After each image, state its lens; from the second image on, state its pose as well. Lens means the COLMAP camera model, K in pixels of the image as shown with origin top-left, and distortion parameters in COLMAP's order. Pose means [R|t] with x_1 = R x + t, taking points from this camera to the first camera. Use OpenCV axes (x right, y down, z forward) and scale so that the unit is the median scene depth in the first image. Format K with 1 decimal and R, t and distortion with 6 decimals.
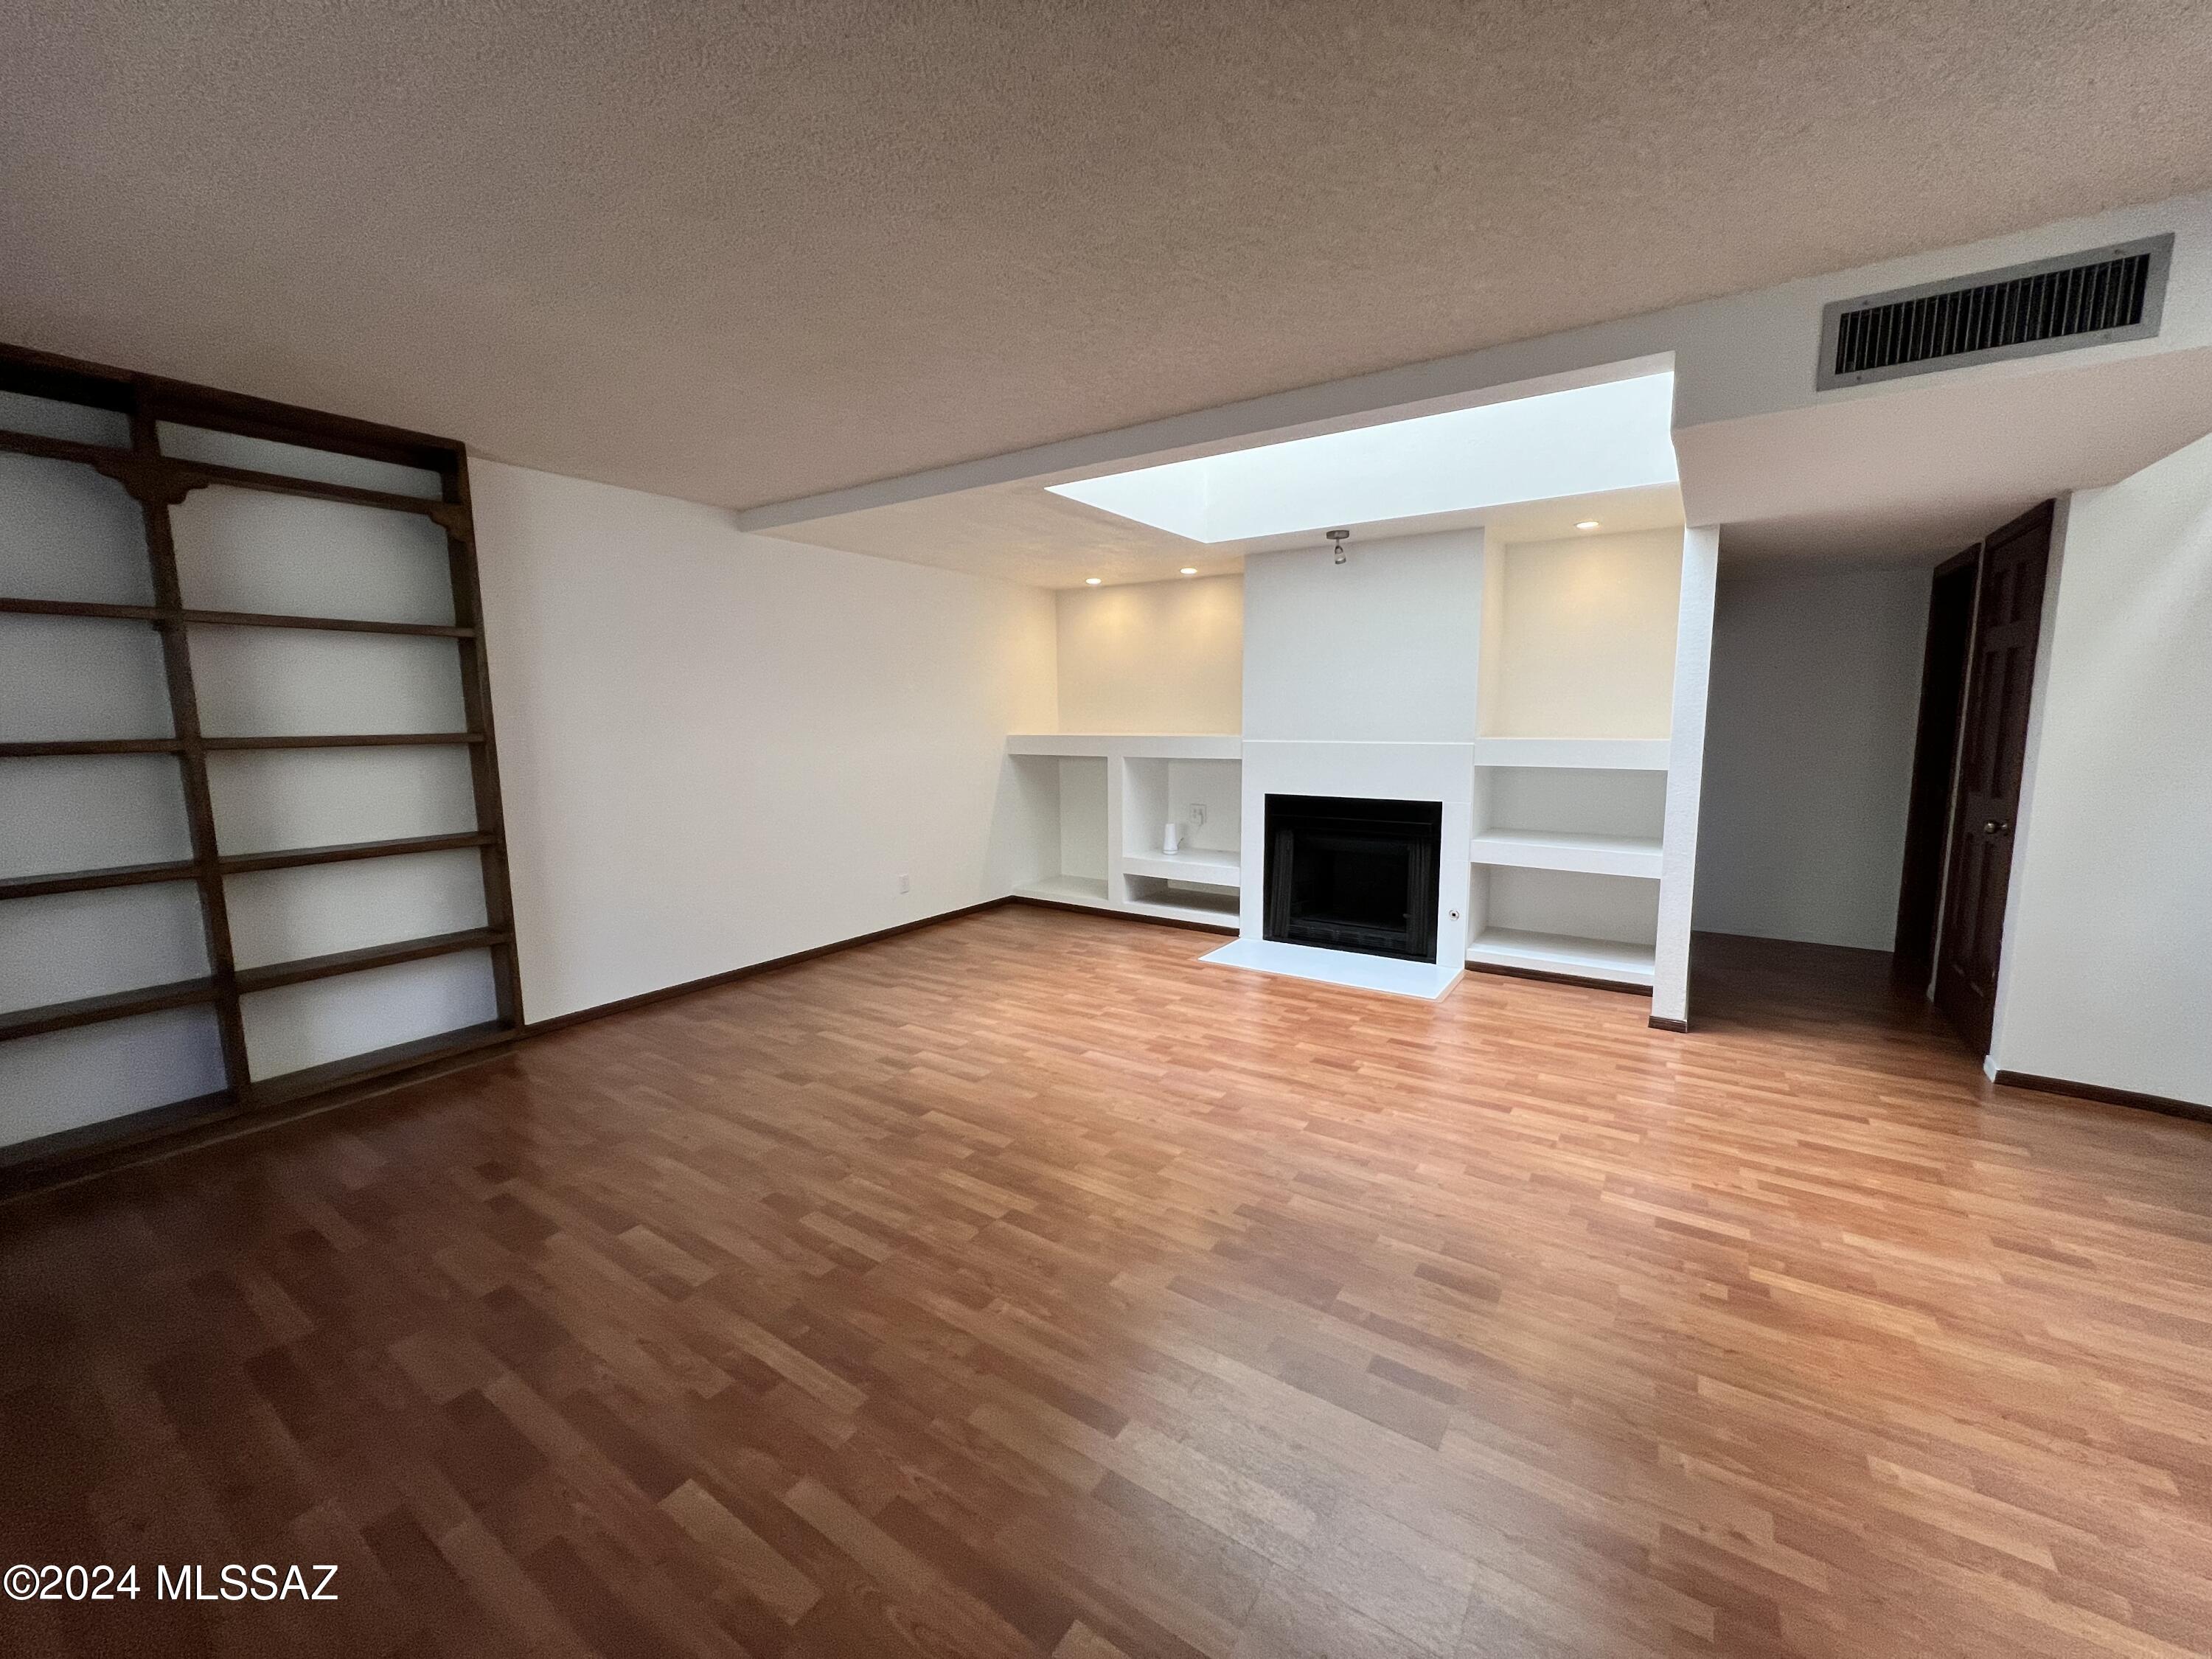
lens RADIAL K [[884.1, 0, 1104.0], [0, 884.1, 827.9], [0, 0, 1]] dist [-0.001352, 0.000555]
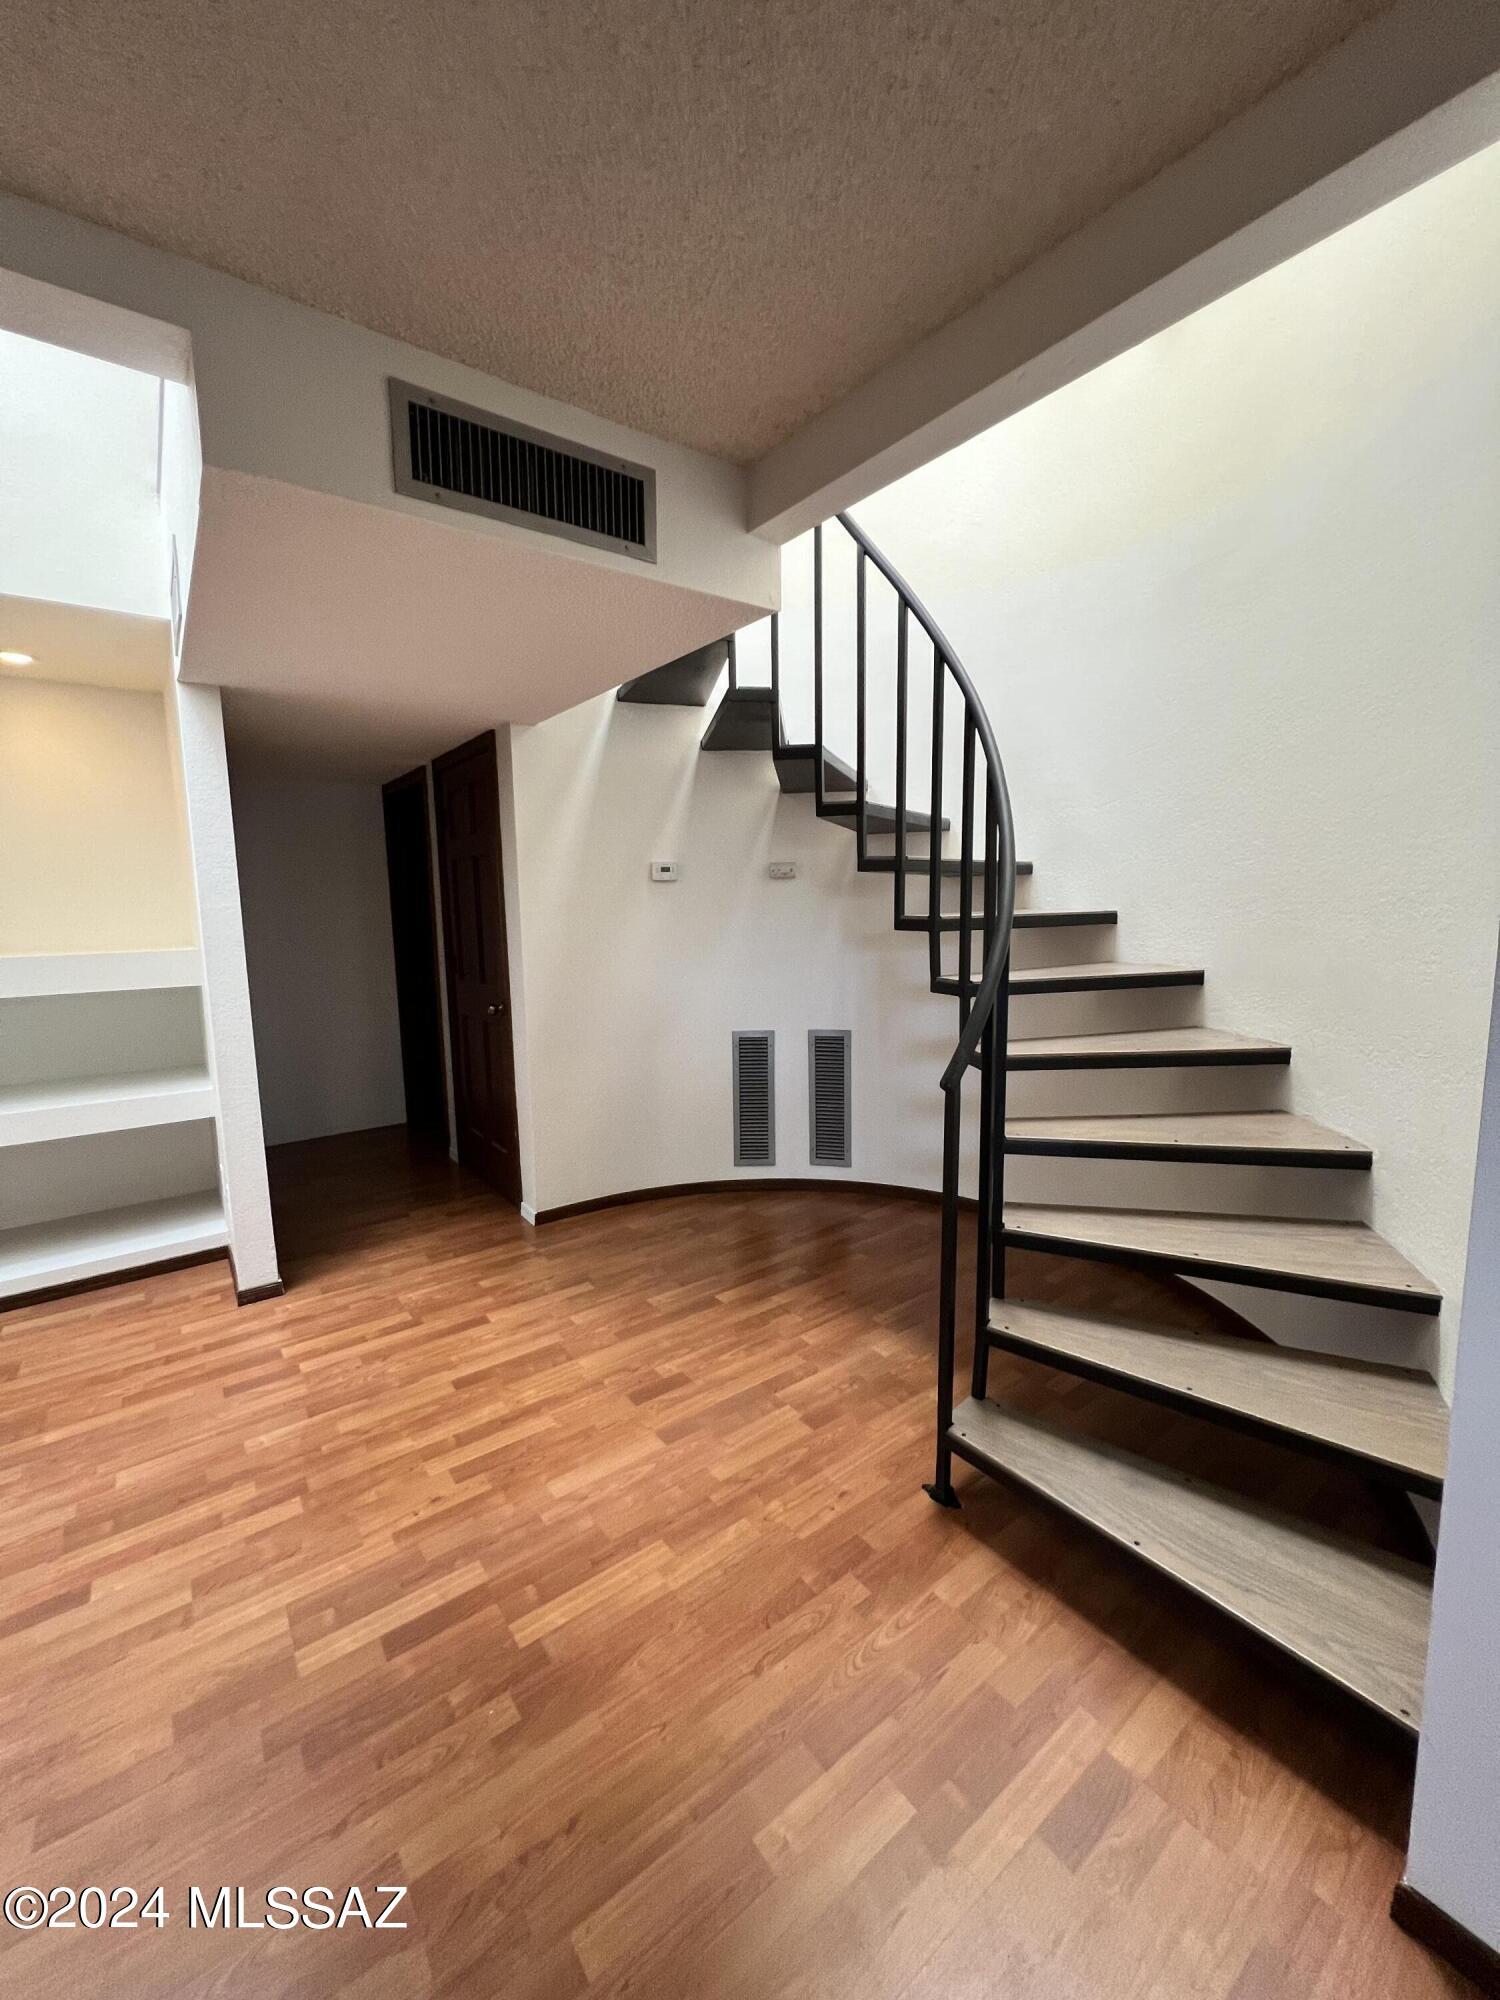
lens RADIAL K [[799.3, 0, 747.0], [0, 799.3, 996.4], [0, 0, 1]] dist [-0.001352, 0.000555]
pose [[0.325540, -0.105411, 0.939634, 0.148002], [0.132451, 0.989052, 0.065067, -0.045700], [-0.936205, 0.103274, 0.335938, 0.375355]]
